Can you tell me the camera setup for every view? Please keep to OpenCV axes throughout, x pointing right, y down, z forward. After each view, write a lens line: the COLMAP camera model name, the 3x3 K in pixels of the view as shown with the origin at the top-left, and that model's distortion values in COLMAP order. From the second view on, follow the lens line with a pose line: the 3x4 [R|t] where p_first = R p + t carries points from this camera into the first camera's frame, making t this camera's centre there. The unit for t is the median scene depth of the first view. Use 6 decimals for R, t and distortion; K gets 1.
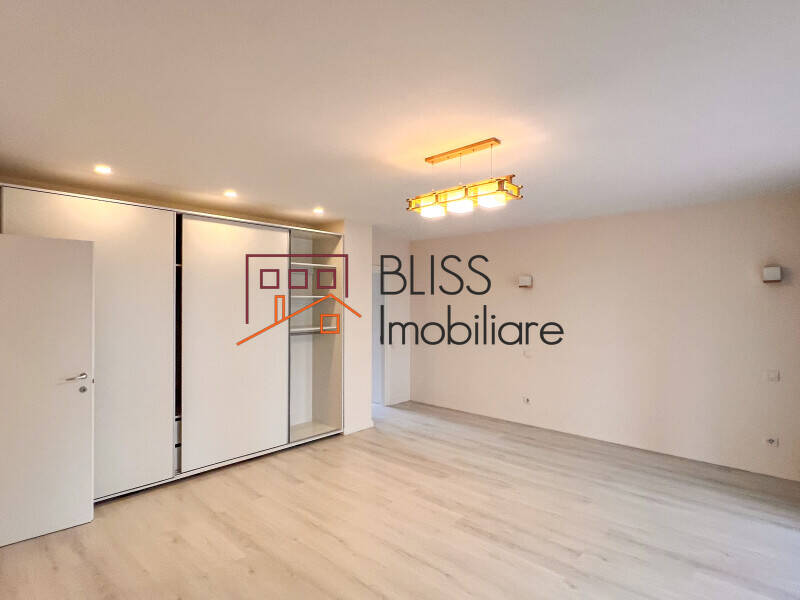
lens RADIAL K [[432.0, 0, 400.0], [0, 432.0, 300.0], [0, 0, 1]] dist [0.004393, -0.000633]
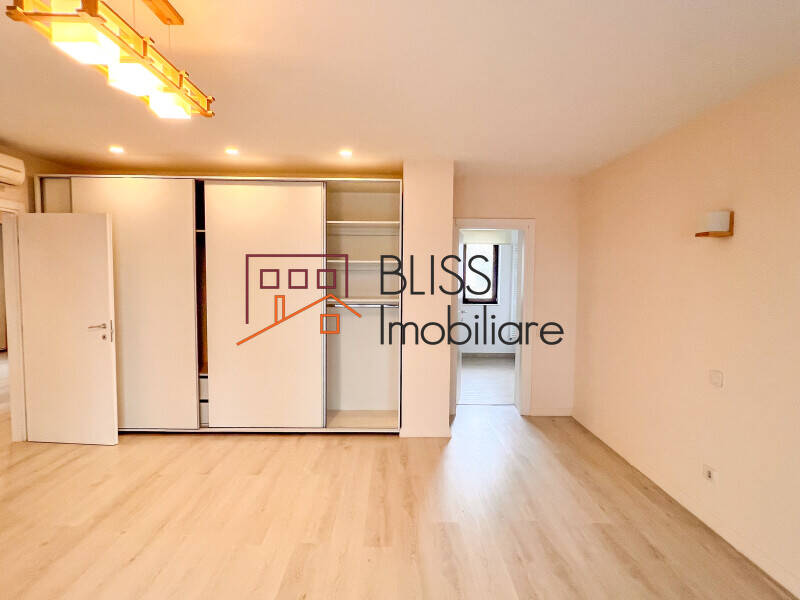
lens RADIAL K [[432.0, 0, 400.0], [0, 432.0, 300.0], [0, 0, 1]] dist [0.004393, -0.000633]
pose [[0.686620, 0.050395, -0.725268, 0.569054], [-0.005430, 0.997922, 0.064200, 0.016078], [0.726996, -0.040142, 0.685467, 0.617793]]
